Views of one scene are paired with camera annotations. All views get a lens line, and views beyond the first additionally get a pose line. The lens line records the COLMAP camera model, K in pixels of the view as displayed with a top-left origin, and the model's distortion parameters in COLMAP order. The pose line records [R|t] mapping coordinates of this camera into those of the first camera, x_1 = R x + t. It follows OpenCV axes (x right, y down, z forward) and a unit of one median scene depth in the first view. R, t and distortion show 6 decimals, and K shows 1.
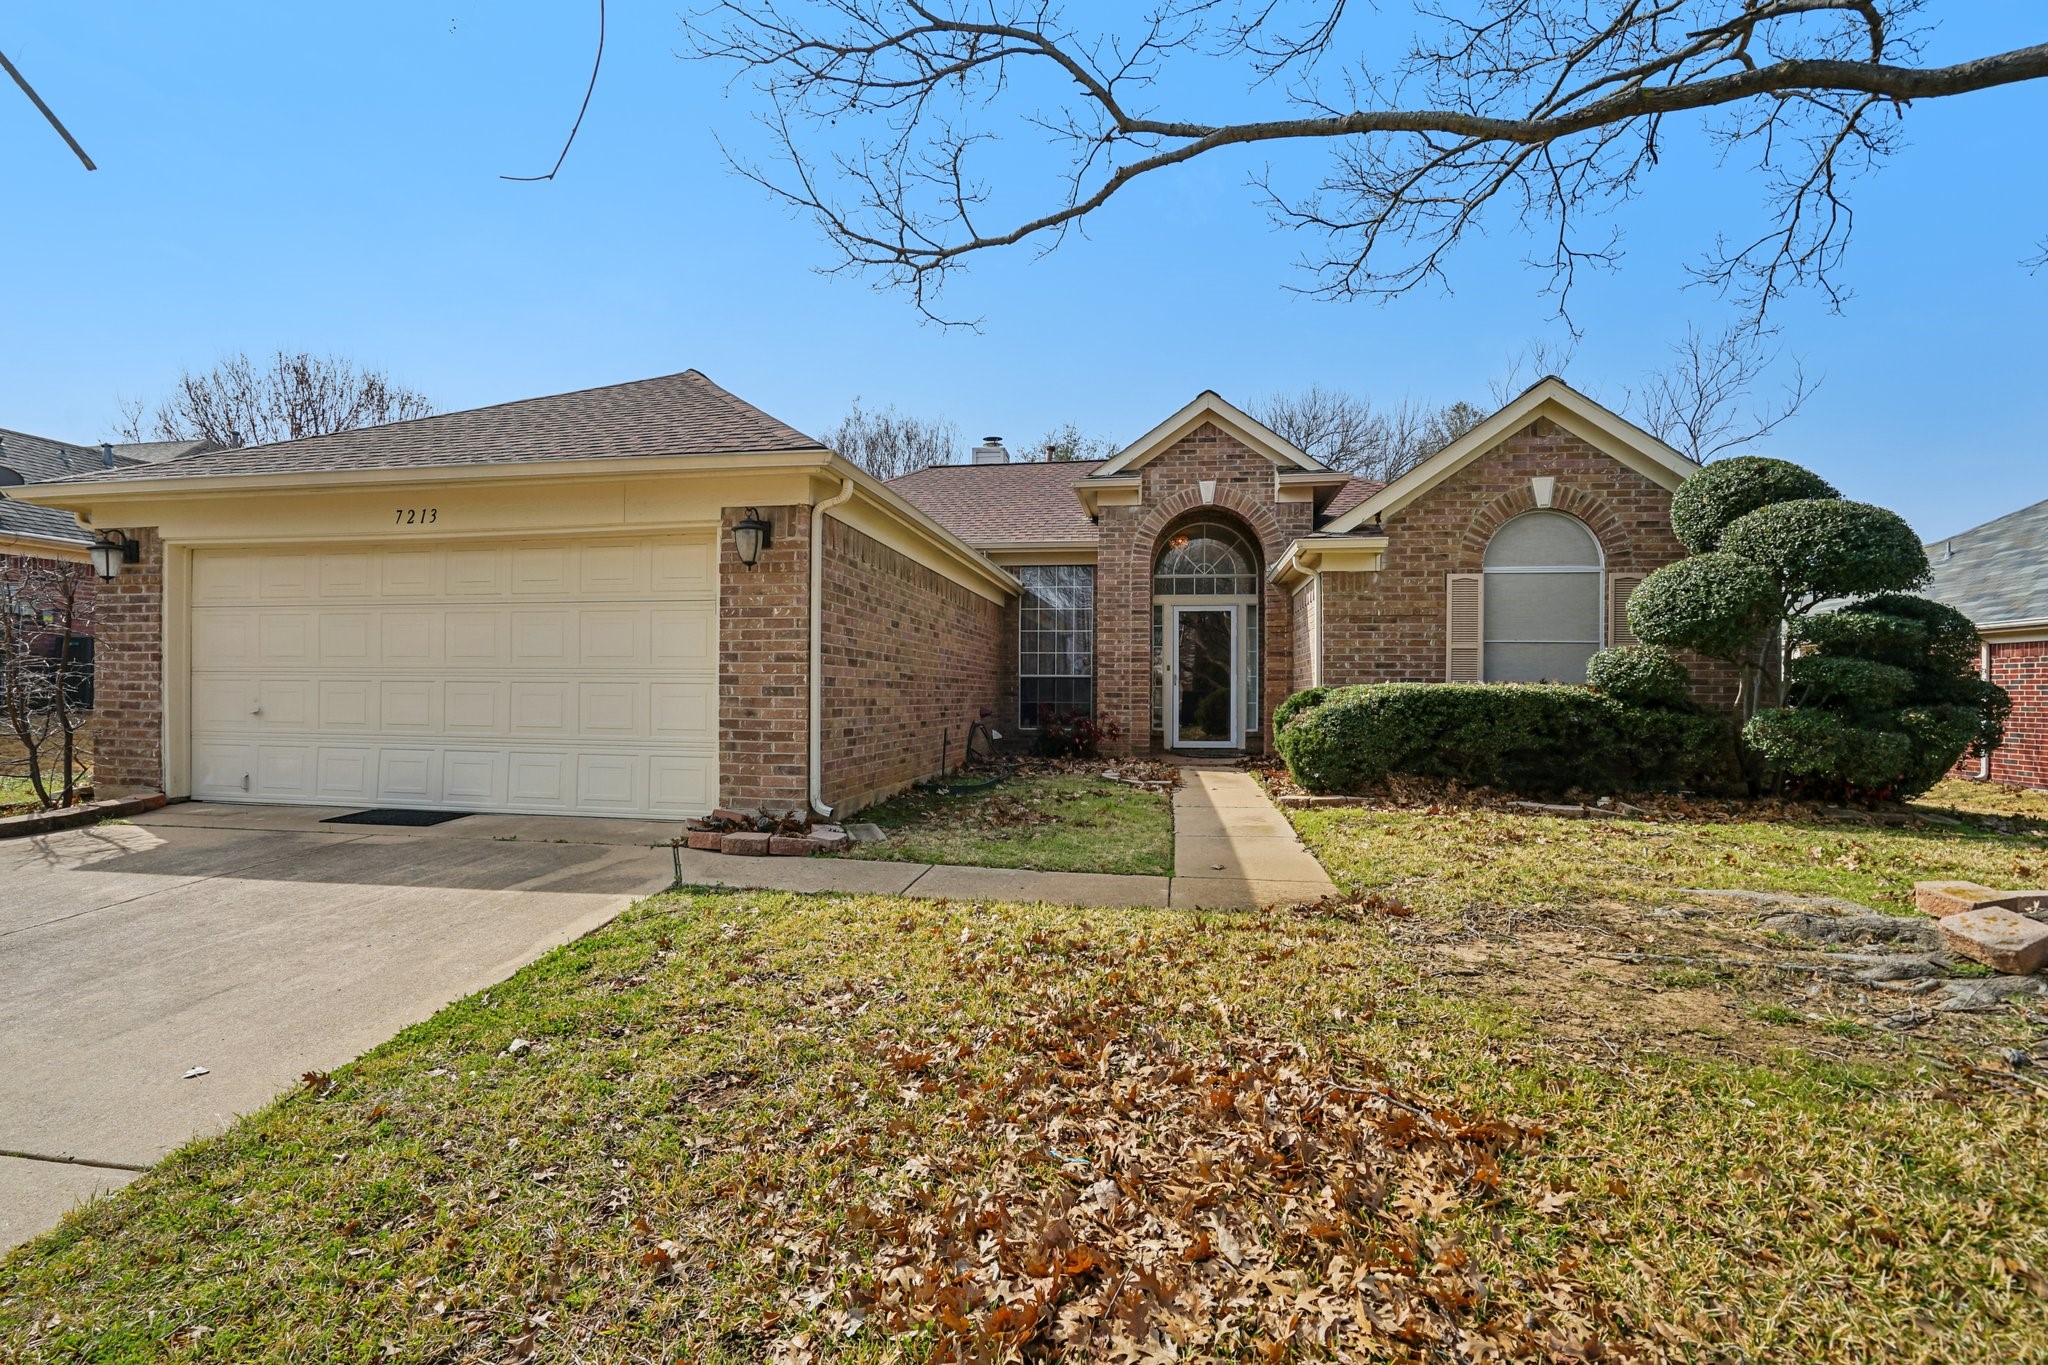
lens RADIAL K [[958.6, 0, 1025.6], [0, 958.6, 686.5], [0, 0, 1]] dist [-0.047097, 0.015259]
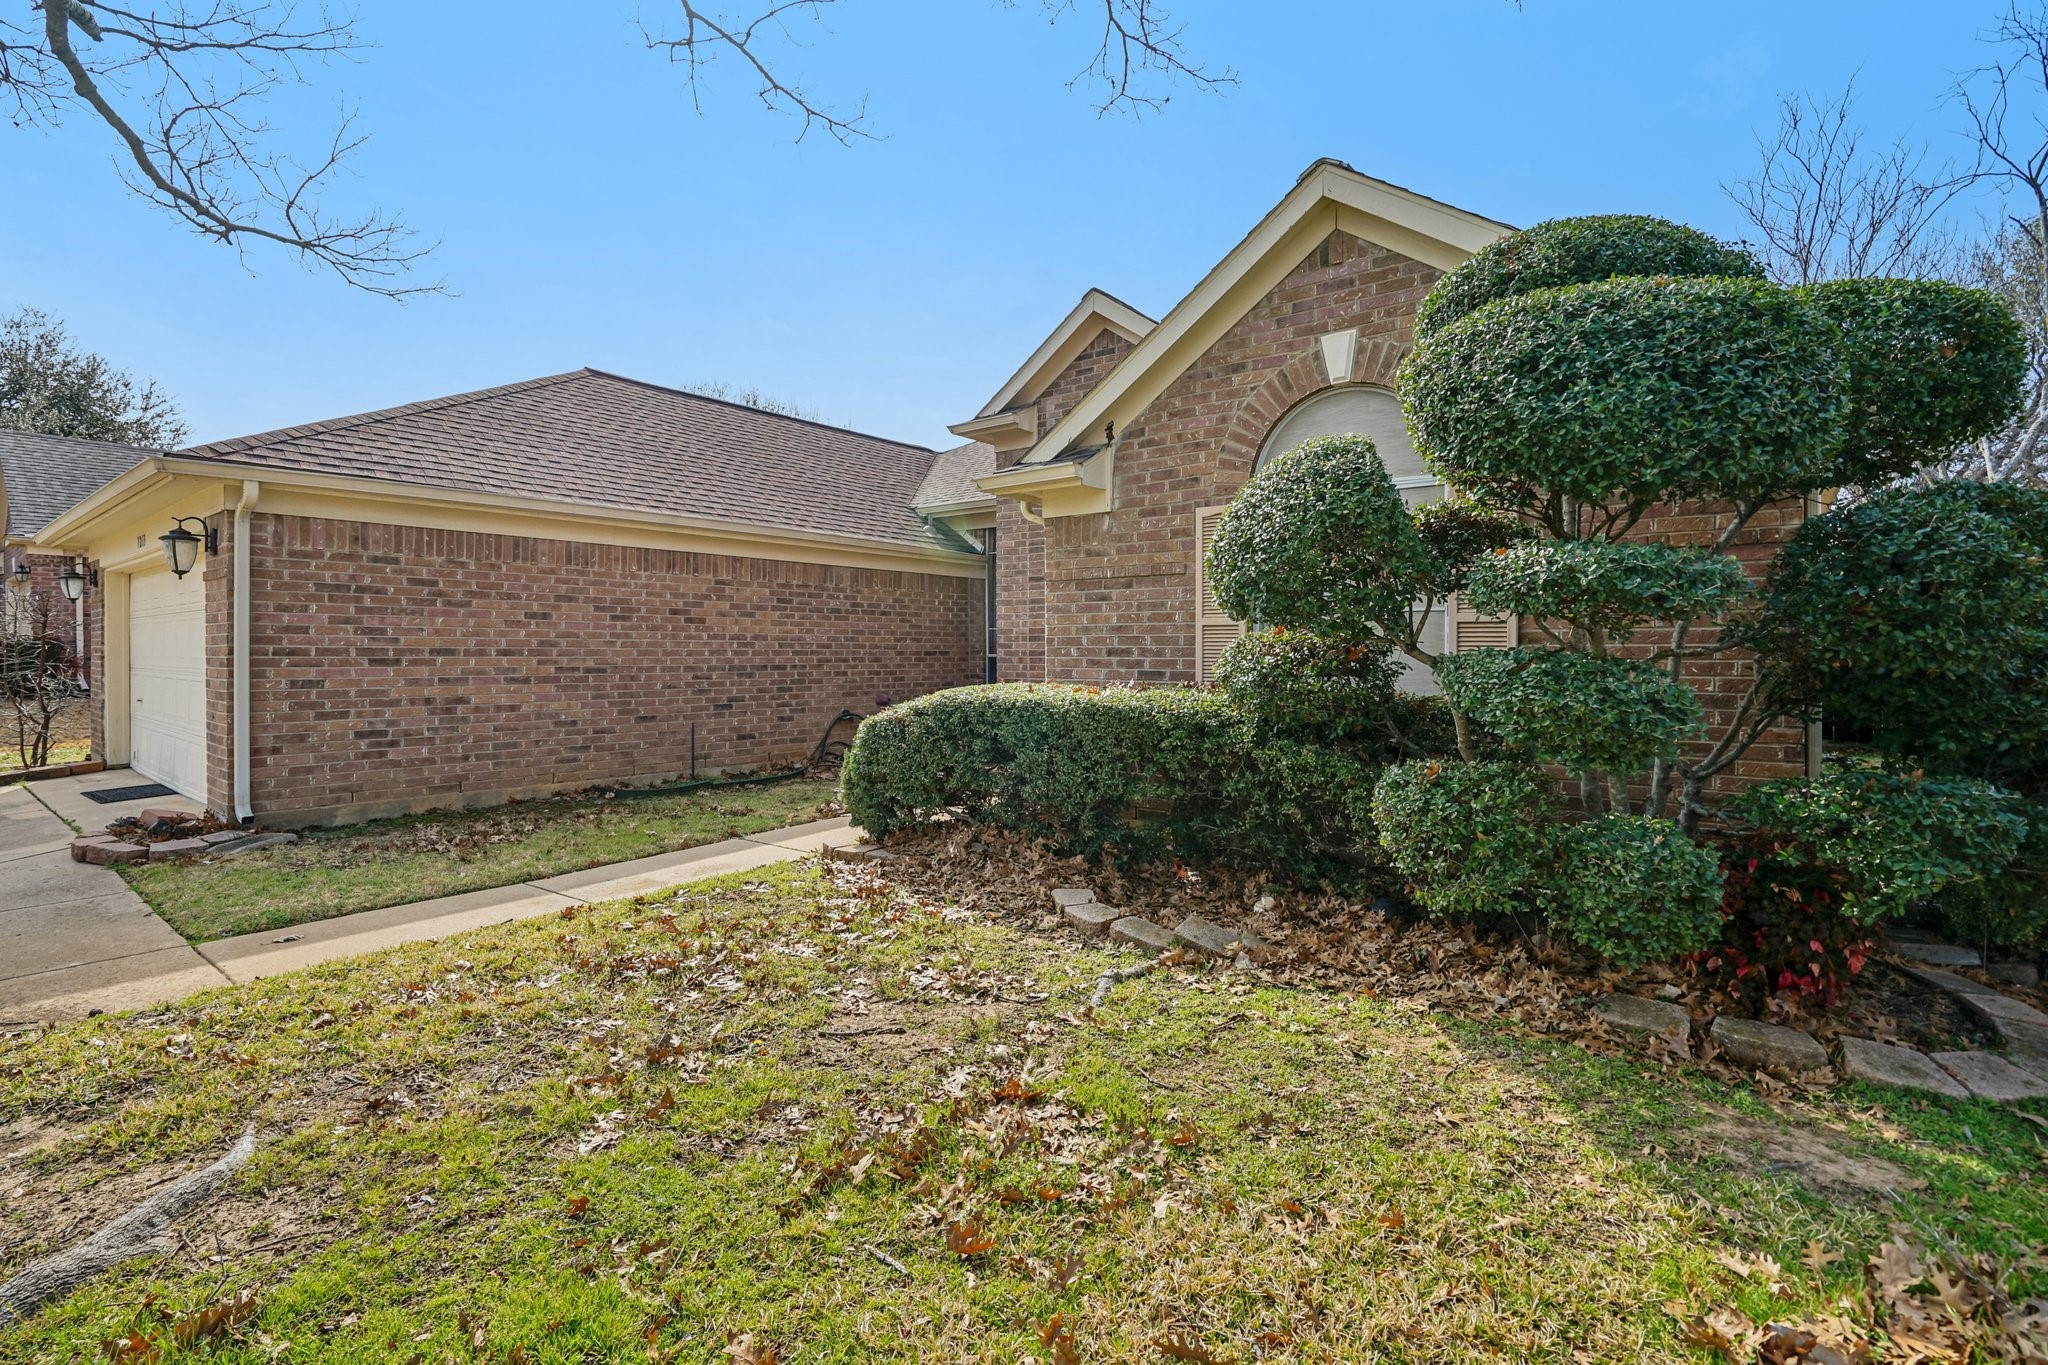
lens RADIAL K [[958.6, 0, 1024.2], [0, 958.6, 635.9], [0, 0, 1]] dist [-0.047097, 0.015259]
pose [[0.876443, -0.013825, -0.481307, 0.648822], [0.008012, 0.999868, -0.014129, -0.024708], [0.481439, 0.008527, 0.876438, 0.381457]]
